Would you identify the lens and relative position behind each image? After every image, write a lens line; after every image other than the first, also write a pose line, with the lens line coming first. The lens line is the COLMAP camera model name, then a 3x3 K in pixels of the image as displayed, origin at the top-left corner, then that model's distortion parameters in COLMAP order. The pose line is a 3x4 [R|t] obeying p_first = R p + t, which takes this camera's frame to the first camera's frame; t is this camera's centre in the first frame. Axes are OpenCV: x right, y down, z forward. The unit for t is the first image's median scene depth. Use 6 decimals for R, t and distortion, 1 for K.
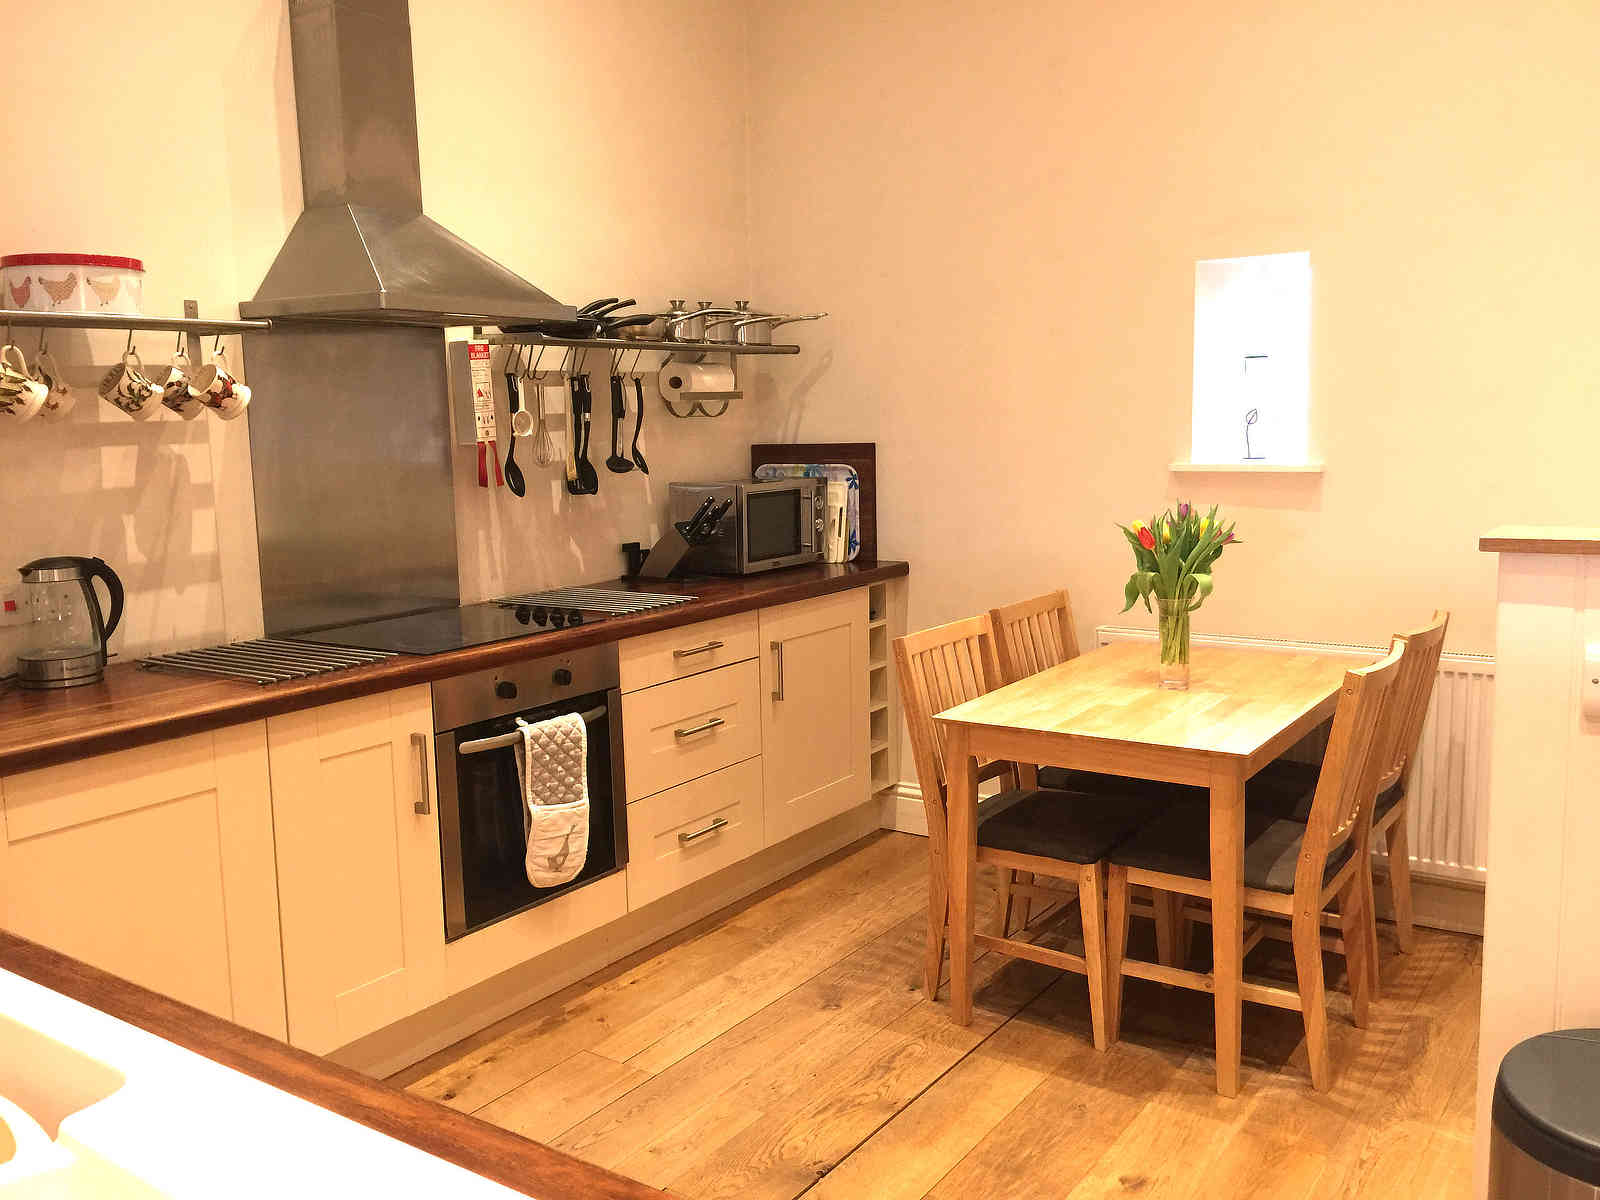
lens RADIAL K [[1361.7, 0, 799.9], [0, 1361.7, 601.0], [0, 0, 1]] dist [0.014108, -0.007668]
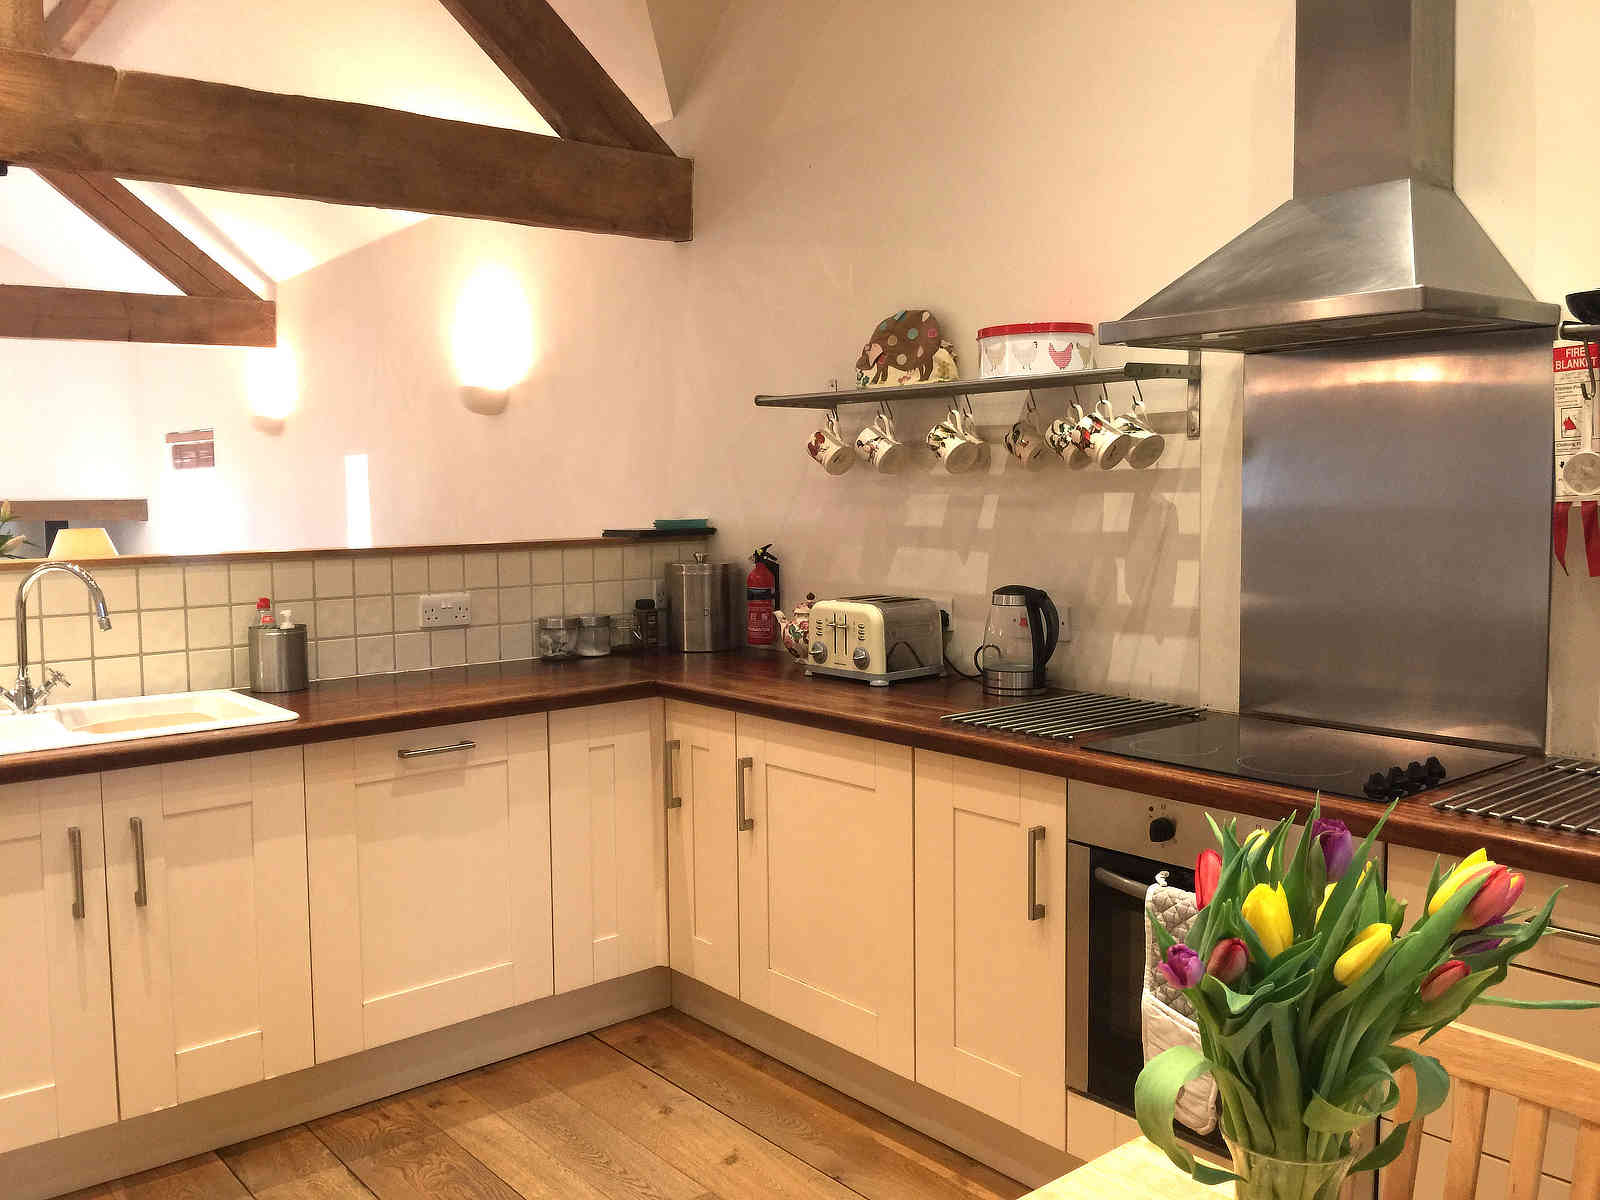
lens RADIAL K [[1361.7, 0, 800.0], [0, 1361.7, 594.6], [0, 0, 1]] dist [0.014108, -0.007668]
pose [[-0.276535, 0.103045, -0.955463, 0.565670], [-0.113543, 0.983767, 0.138960, -0.150301], [0.954273, 0.146914, -0.260346, 1.025777]]
